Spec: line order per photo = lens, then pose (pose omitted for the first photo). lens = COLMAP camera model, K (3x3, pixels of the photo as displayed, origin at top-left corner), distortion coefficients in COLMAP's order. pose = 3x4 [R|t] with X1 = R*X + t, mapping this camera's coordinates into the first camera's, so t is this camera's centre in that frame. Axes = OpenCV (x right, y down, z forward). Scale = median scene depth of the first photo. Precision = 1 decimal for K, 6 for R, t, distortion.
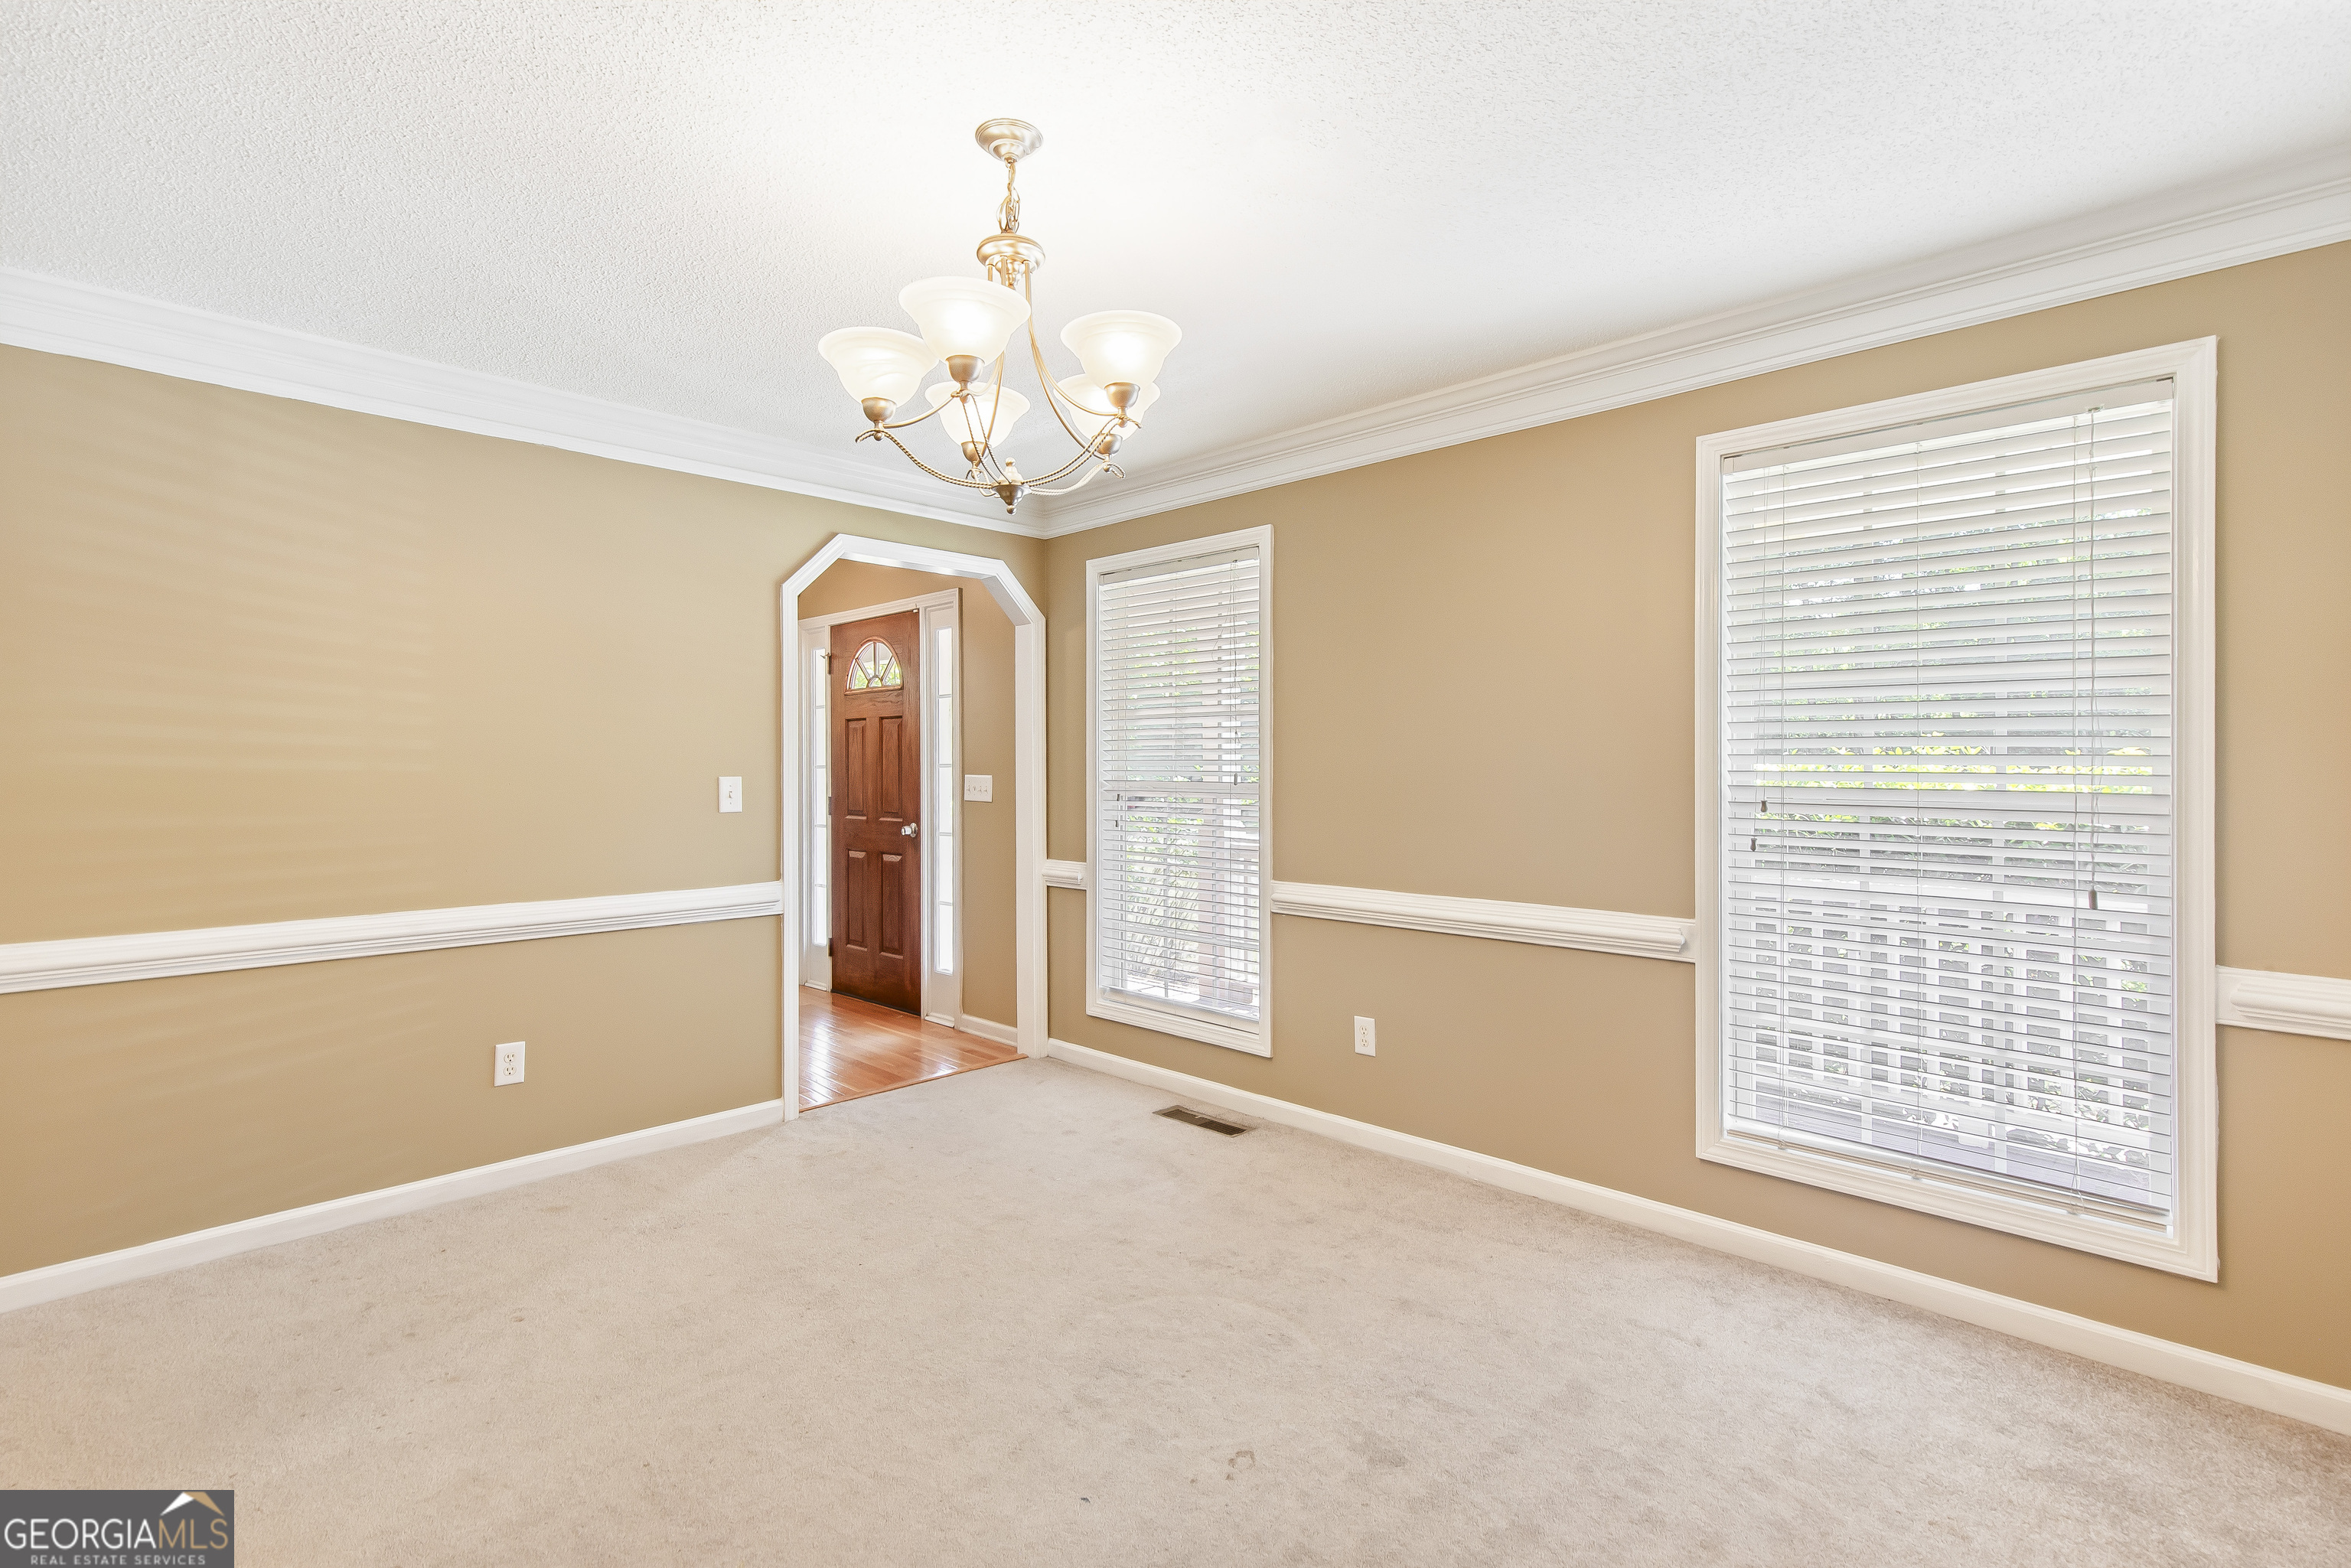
lens RADIAL K [[1085.9, 0, 1177.5], [0, 1085.9, 774.0], [0, 0, 1]] dist [0.001308, -0.000012]
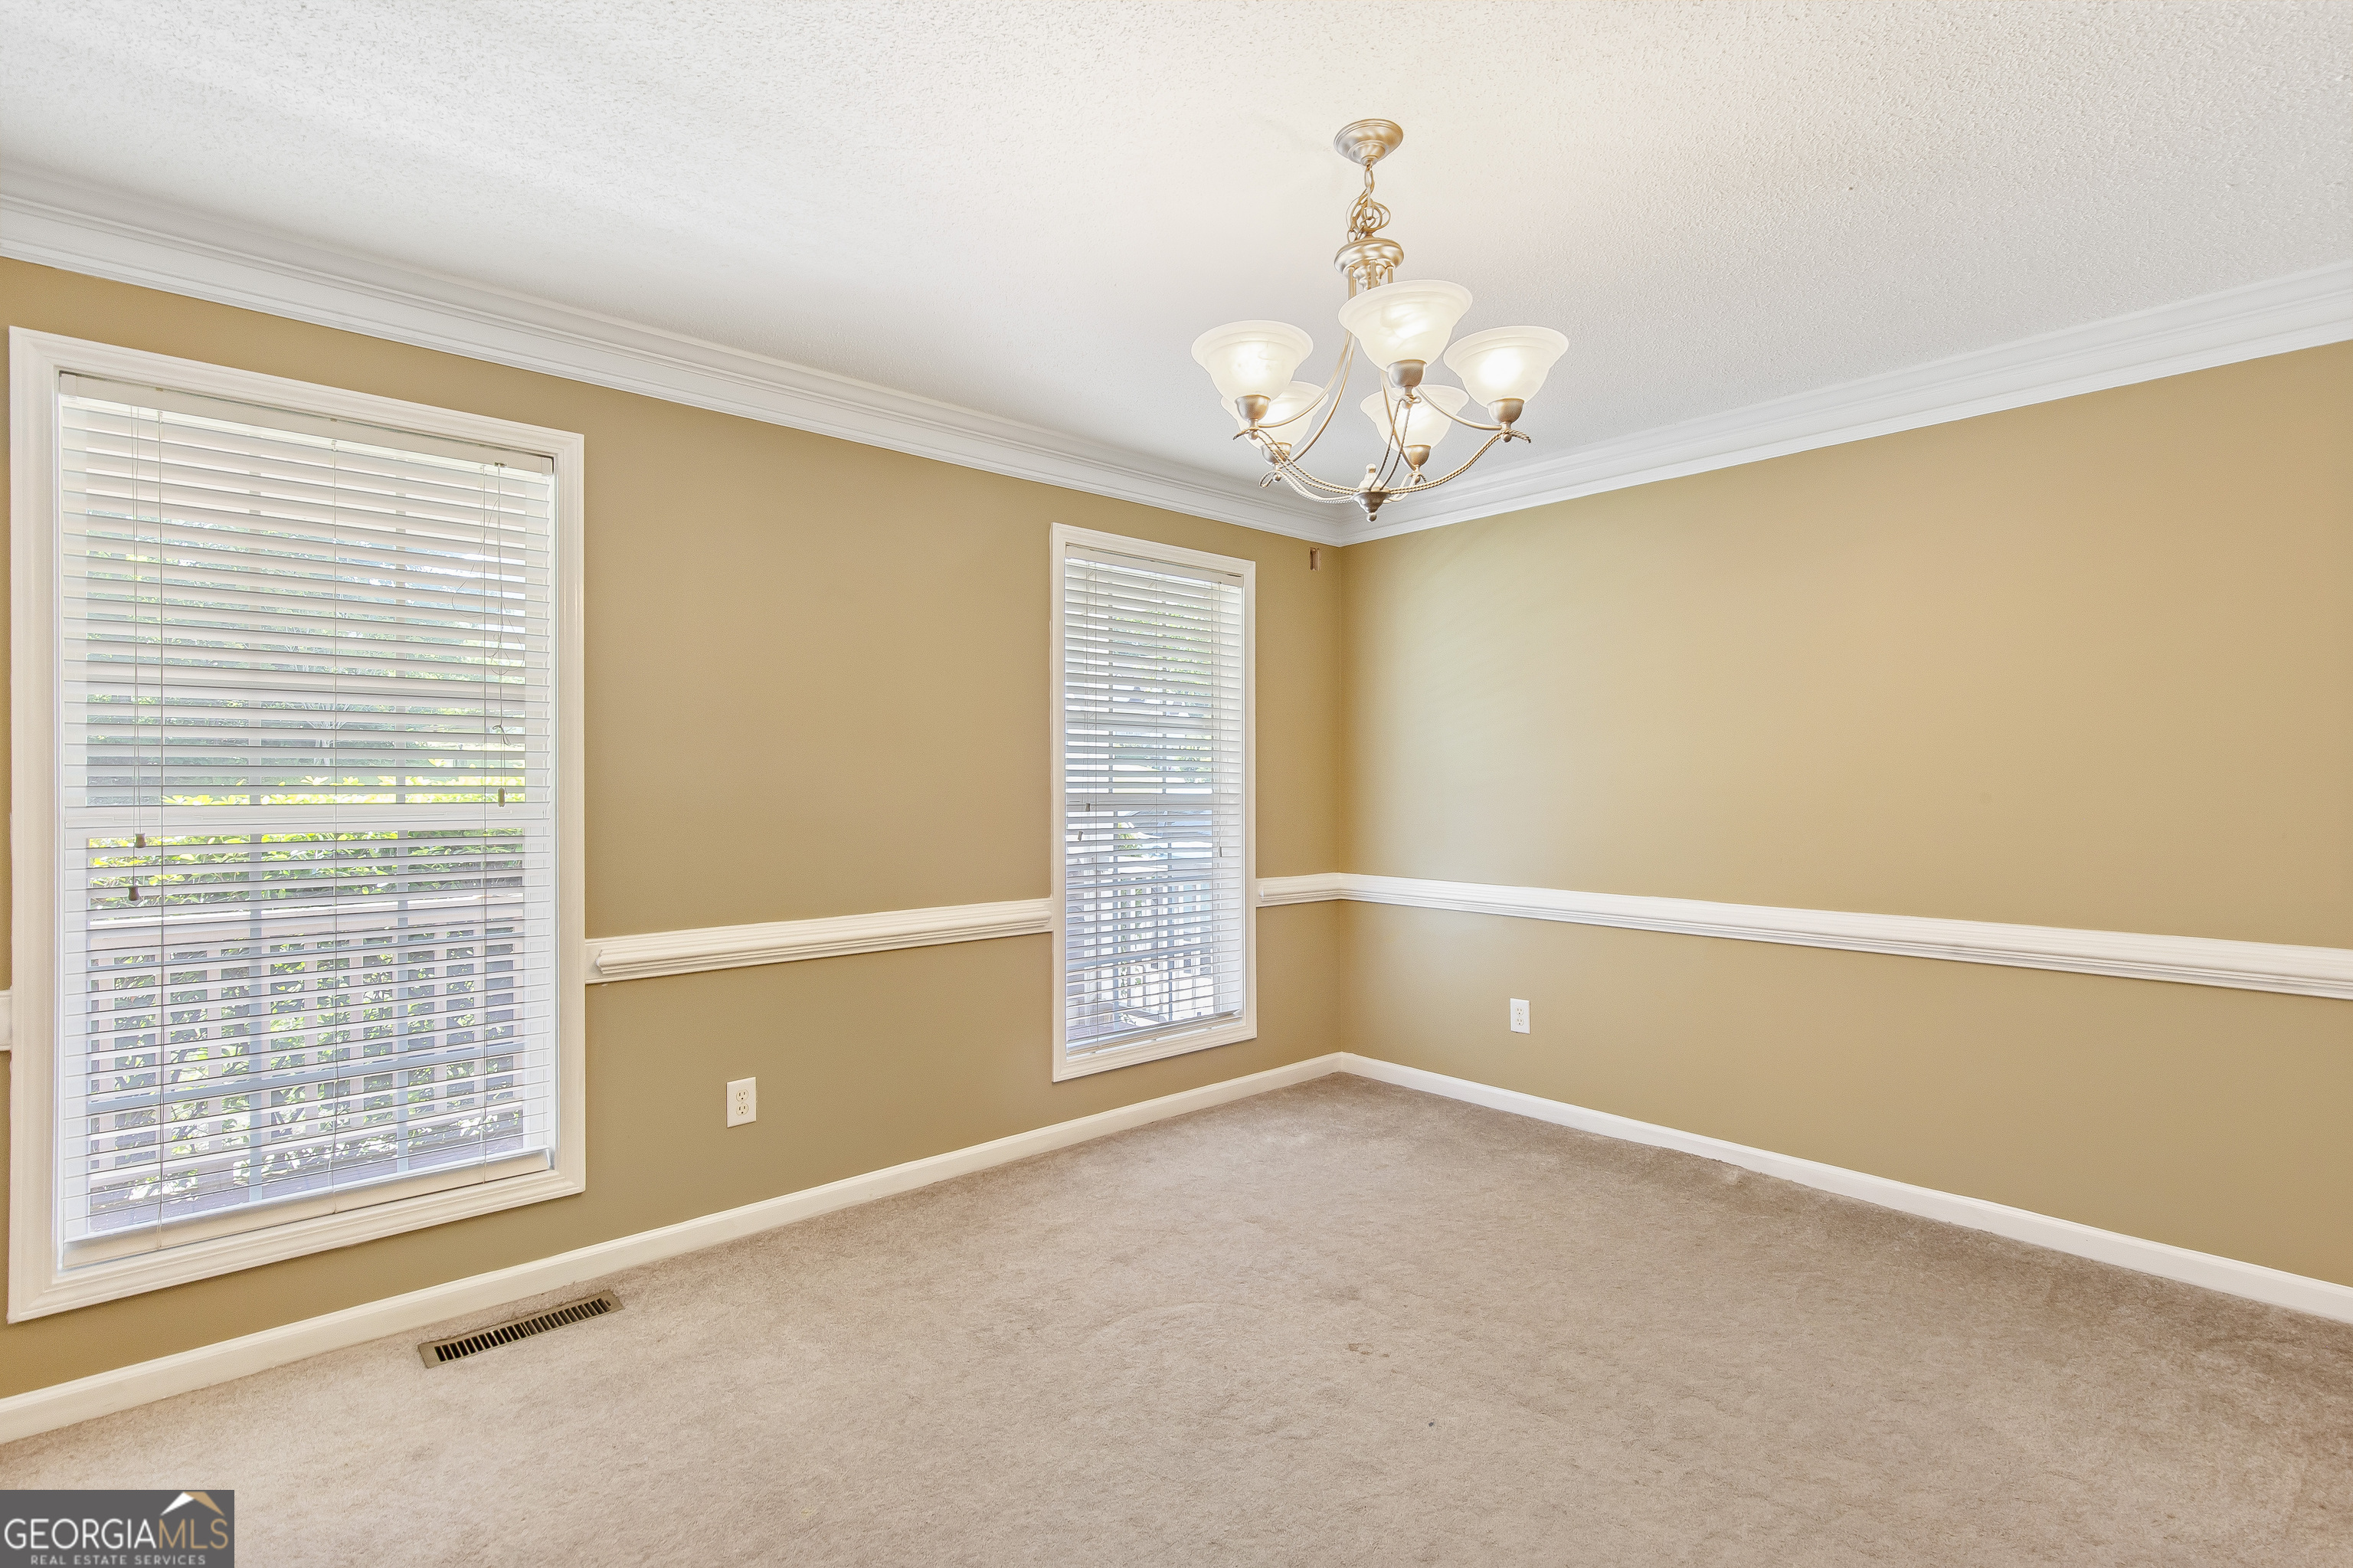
lens RADIAL K [[1079.7, 0, 1170.5], [0, 1079.7, 789.2], [0, 0, 1]] dist [0.001607, 0.000203]
pose [[0.080885, -0.008529, 0.996687, -0.603975], [0.008768, 0.999931, 0.007845, -0.002343], [-0.996685, 0.008104, 0.080954, 0.583518]]
